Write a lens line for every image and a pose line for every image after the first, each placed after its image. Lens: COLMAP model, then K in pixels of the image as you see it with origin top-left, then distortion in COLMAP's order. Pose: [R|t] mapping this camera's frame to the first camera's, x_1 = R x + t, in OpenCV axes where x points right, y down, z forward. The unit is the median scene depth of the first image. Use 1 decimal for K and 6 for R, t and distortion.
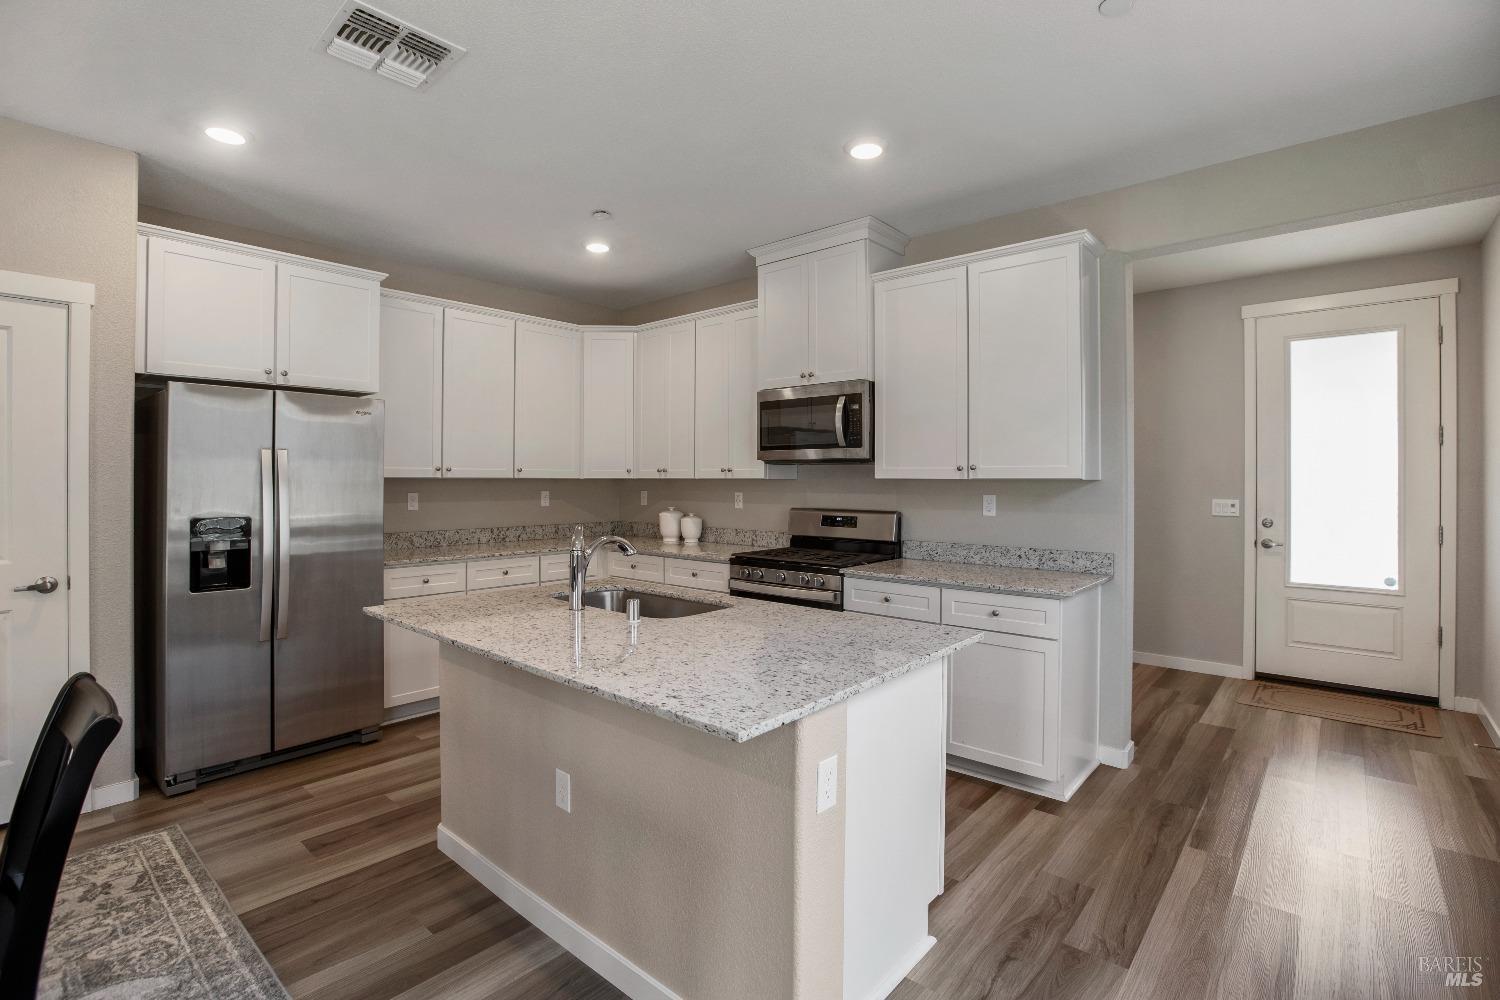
lens RADIAL K [[693.2, 0, 742.2], [0, 693.2, 477.0], [0, 0, 1]] dist [-0.054928, 0.019889]
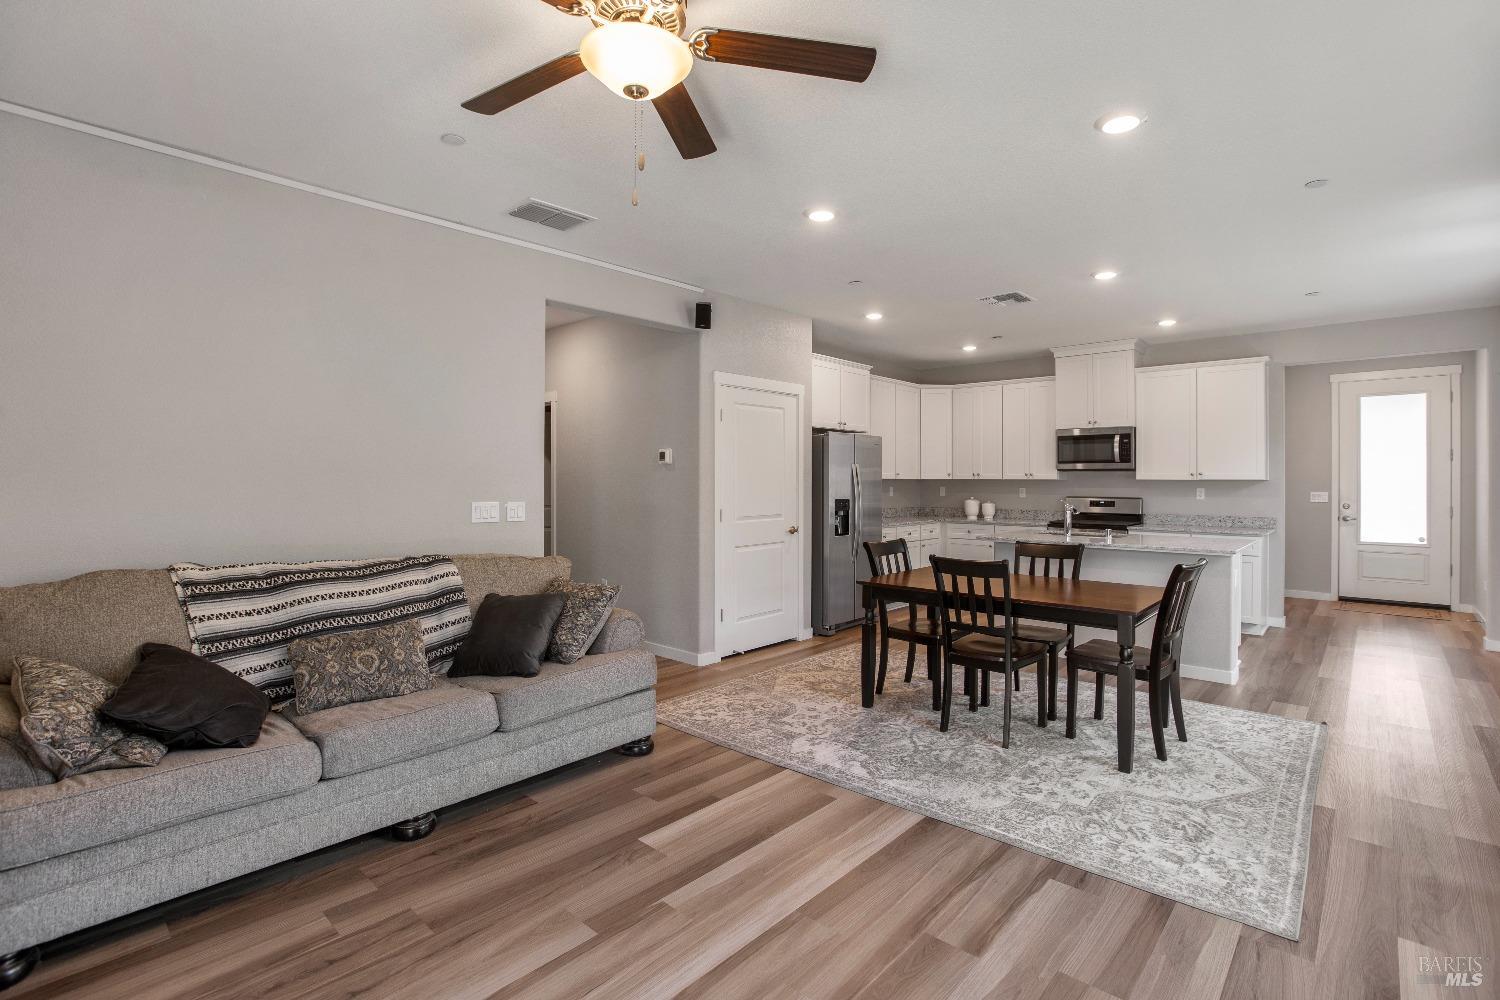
lens RADIAL K [[693.2, 0, 742.2], [0, 693.2, 477.0], [0, 0, 1]] dist [-0.054928, 0.019889]
pose [[0.999661, 0.000774, -0.026012, -0.764214], [-0.000807, 0.999999, -0.001270, -0.001075], [0.026011, 0.001291, 0.999661, -0.794693]]
